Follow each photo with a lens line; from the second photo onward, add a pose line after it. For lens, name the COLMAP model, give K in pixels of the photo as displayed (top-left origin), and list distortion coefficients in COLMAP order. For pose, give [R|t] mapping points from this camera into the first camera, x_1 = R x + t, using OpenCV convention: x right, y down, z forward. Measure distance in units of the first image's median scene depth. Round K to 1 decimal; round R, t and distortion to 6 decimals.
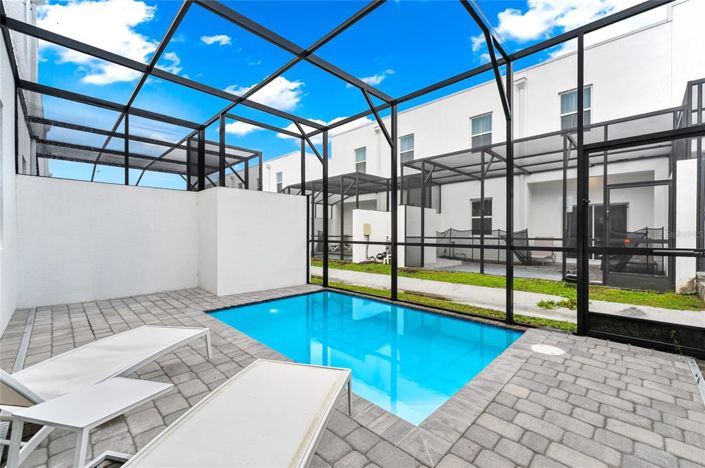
lens RADIAL K [[295.1, 0, 352.5], [0, 295.1, 234.0], [0, 0, 1]] dist [0.003370, 0.000198]
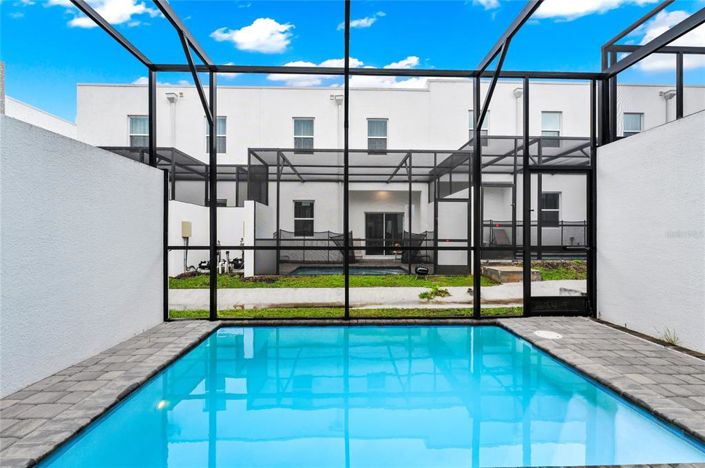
lens RADIAL K [[295.1, 0, 352.5], [0, 295.1, 234.0], [0, 0, 1]] dist [0.003370, 0.000198]
pose [[0.688030, 0.002724, 0.725678, -0.325719], [0.000189, 0.999992, -0.003933, -0.001884], [-0.725683, 0.002843, 0.688024, 0.335811]]
